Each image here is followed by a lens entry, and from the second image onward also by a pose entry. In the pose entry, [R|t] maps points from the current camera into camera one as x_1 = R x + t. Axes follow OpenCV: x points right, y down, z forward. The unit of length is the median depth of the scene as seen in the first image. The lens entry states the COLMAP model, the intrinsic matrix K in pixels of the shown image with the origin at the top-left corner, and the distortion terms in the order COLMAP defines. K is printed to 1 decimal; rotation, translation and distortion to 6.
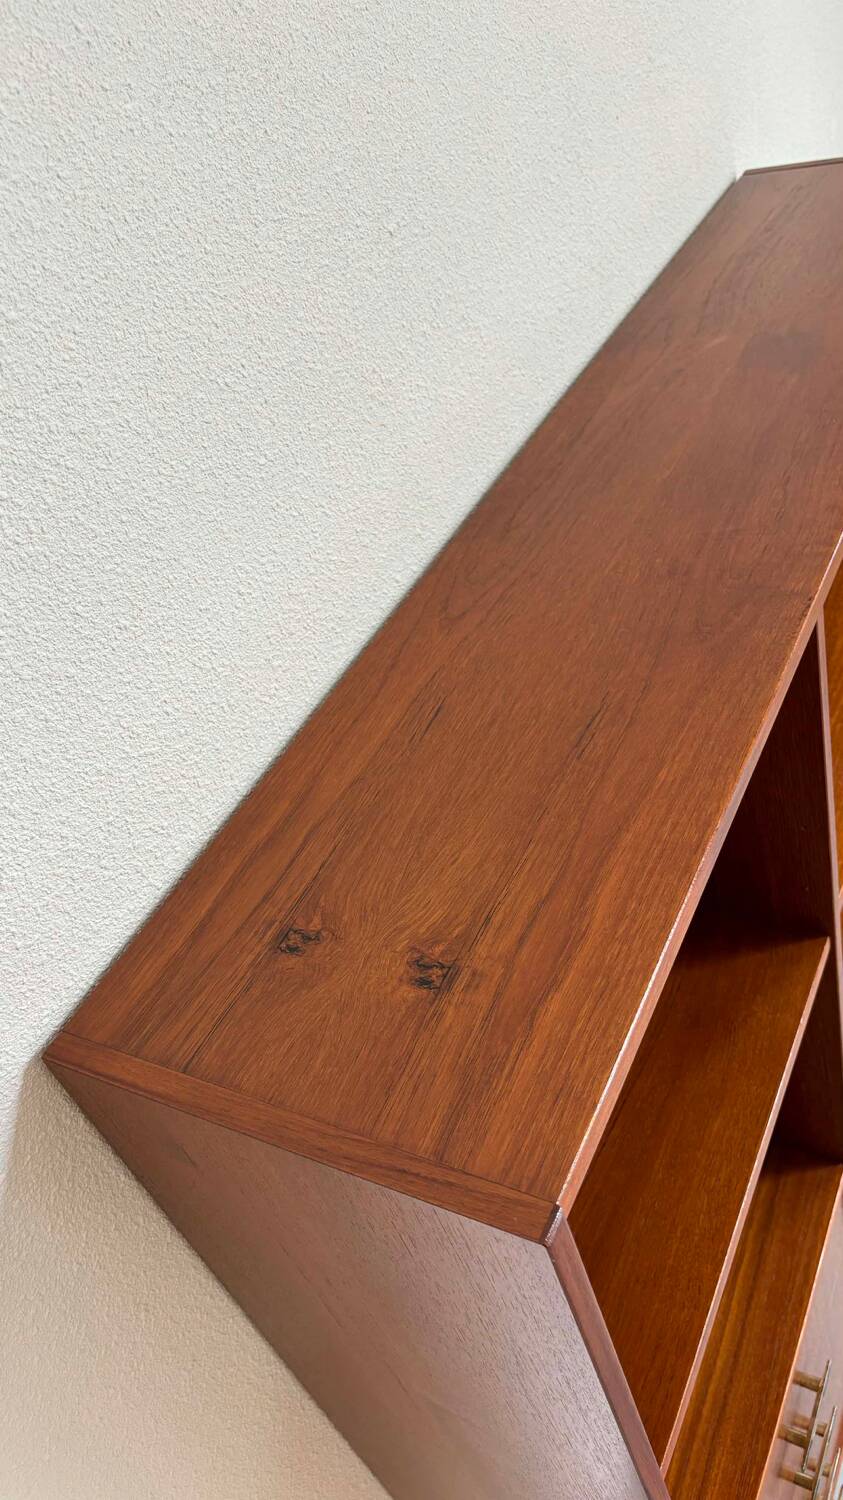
lens RADIAL K [[1128.9, 0, 414.9], [0, 1128.9, 756.7], [0, 0, 1]] dist [0.053095, -0.062862]
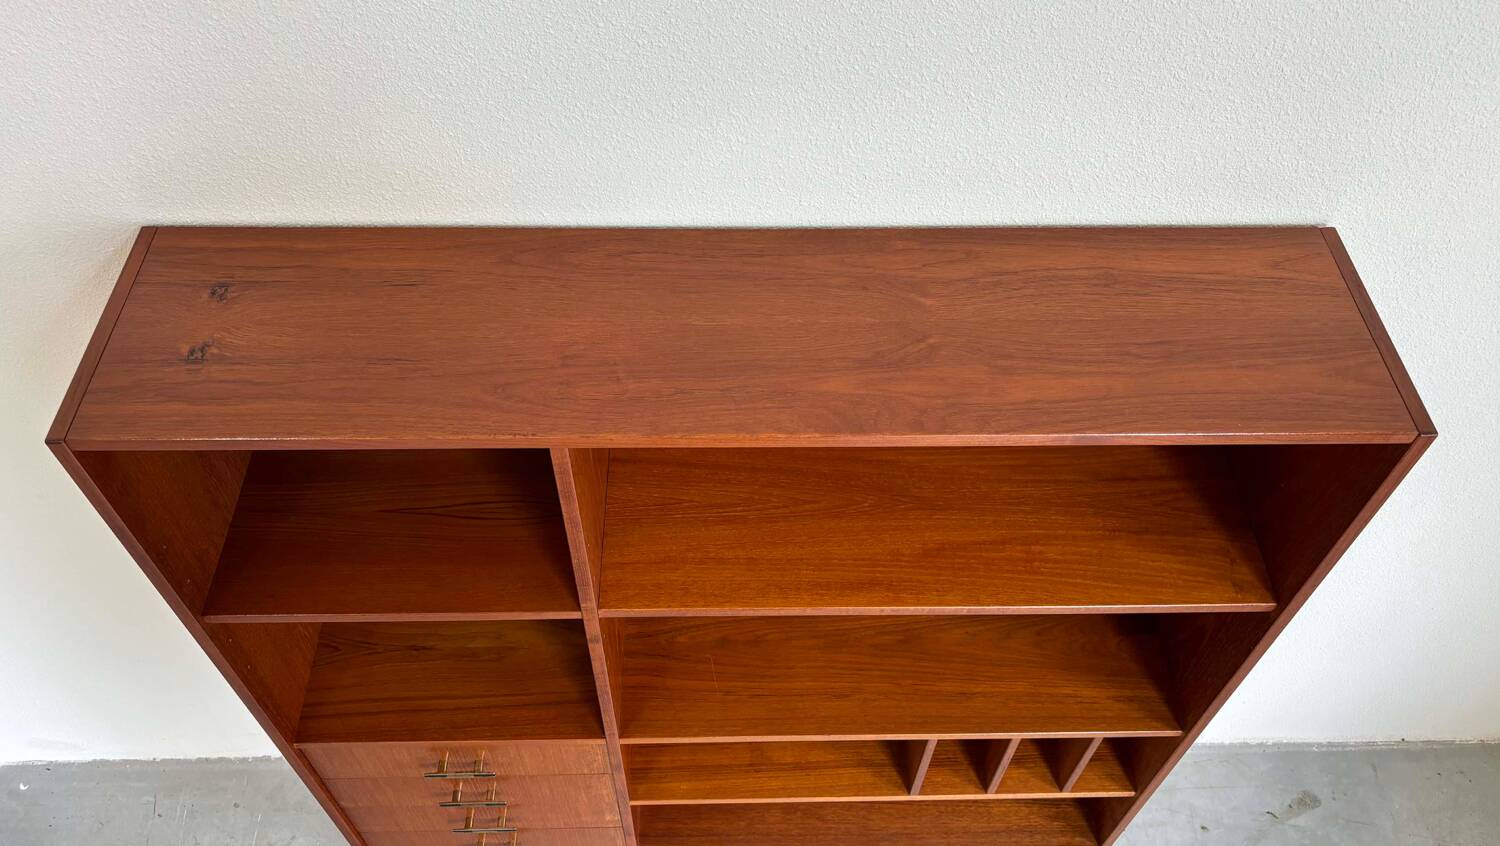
lens RADIAL K [[1128.9, 0, 750.0], [0, 1128.9, 423.0], [0, 0, 1]] dist [0.053095, -0.062862]
pose [[0.467840, 0.825509, -0.315691, 1.083840], [-0.673692, 0.564290, 0.477195, -1.210482], [0.572071, -0.010572, 0.820136, -0.053435]]
